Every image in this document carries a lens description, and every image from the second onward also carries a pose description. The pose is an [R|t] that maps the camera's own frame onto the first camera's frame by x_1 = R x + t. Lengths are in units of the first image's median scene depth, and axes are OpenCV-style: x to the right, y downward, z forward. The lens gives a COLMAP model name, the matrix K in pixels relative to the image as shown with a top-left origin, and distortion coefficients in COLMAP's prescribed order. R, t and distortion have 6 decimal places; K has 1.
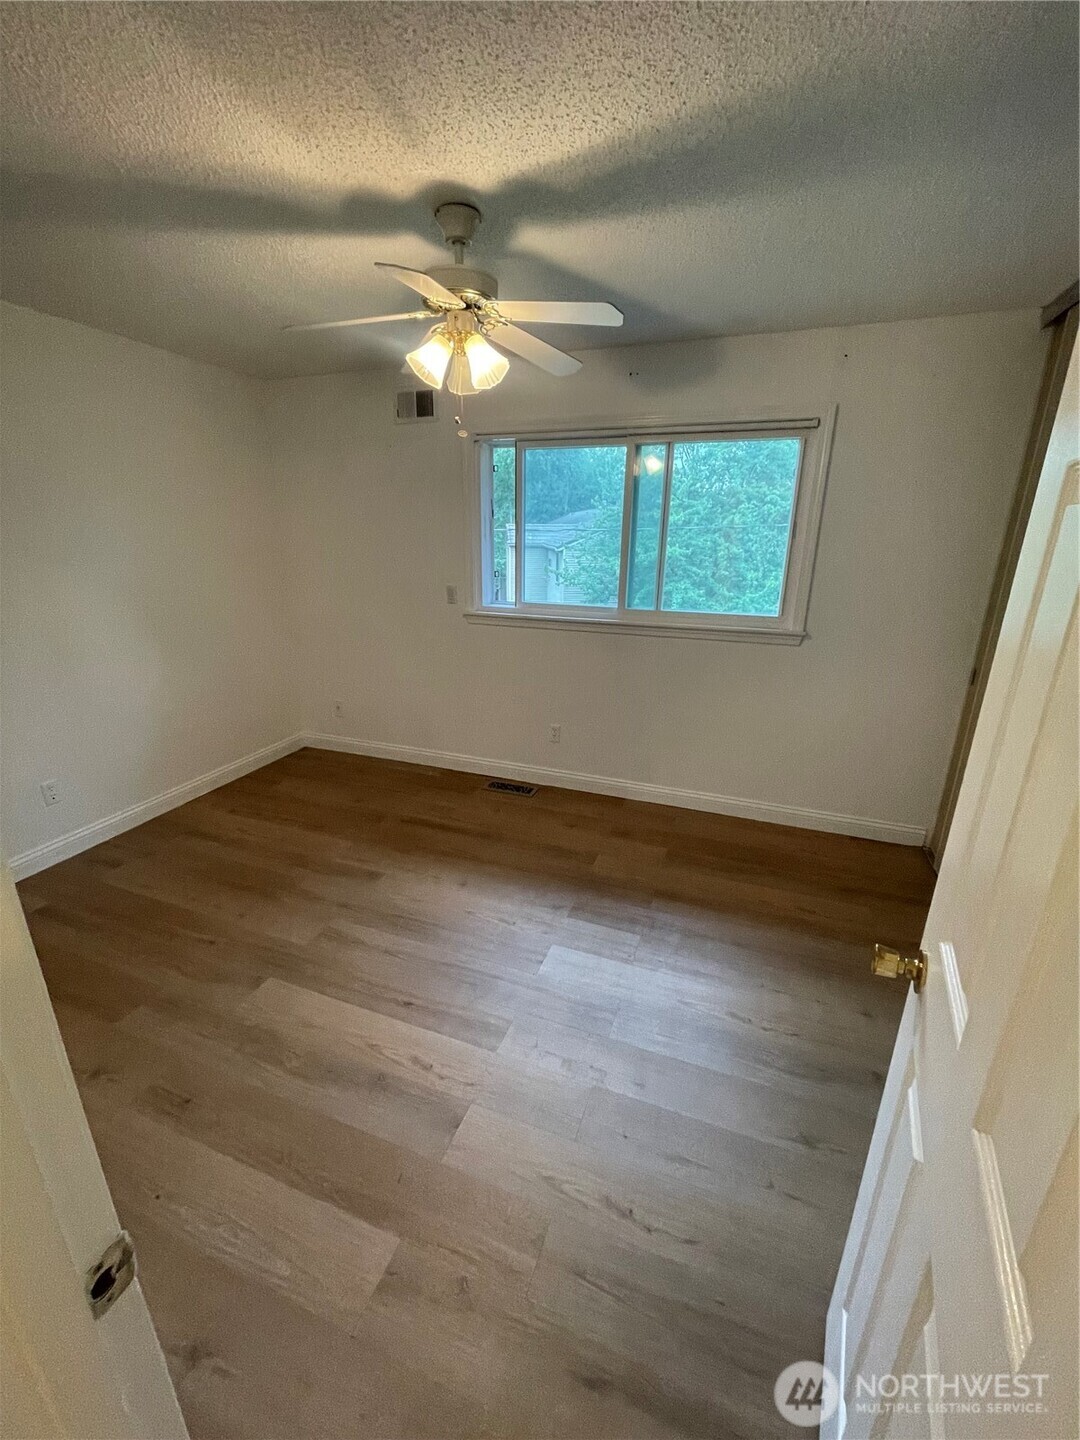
lens RADIAL K [[581.8, 0, 535.0], [0, 581.8, 707.0], [0, 0, 1]] dist [-0.024657, -0.000278]
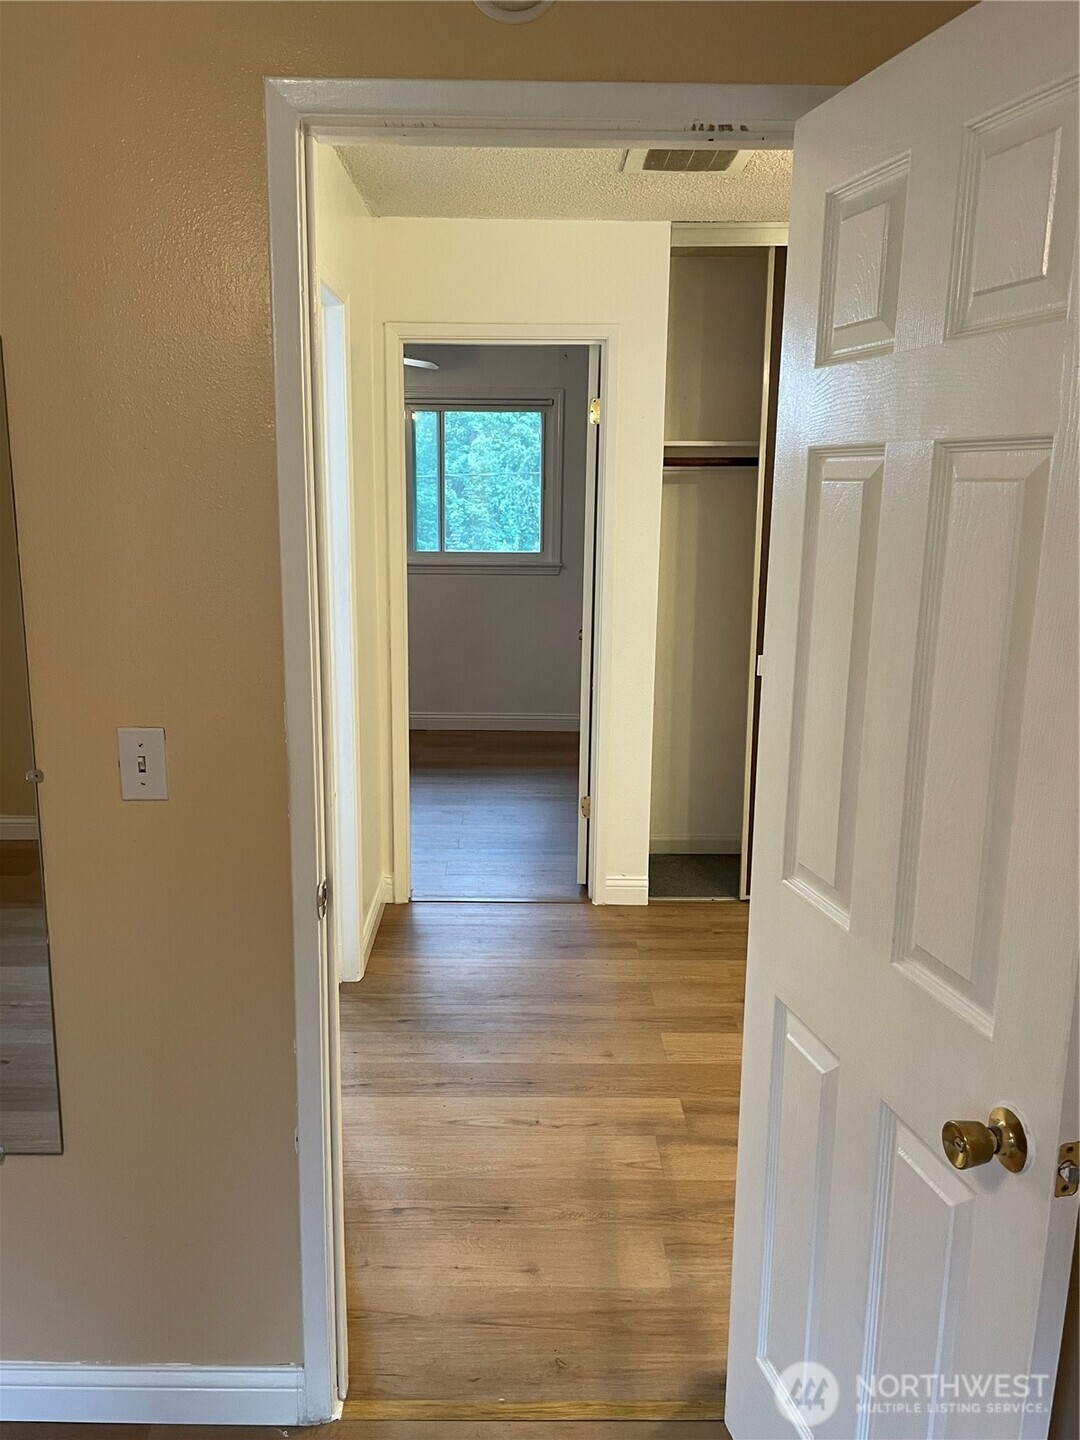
lens RADIAL K [[1171.6, 0, 537.6], [0, 1171.6, 721.5], [0, 0, 1]] dist [0.004132, 0.000136]
pose [[0.927263, -0.077075, 0.366392, -0.140522], [0.109862, 0.991517, -0.069460, 0.100589], [-0.357930, 0.104660, 0.927864, -0.340628]]
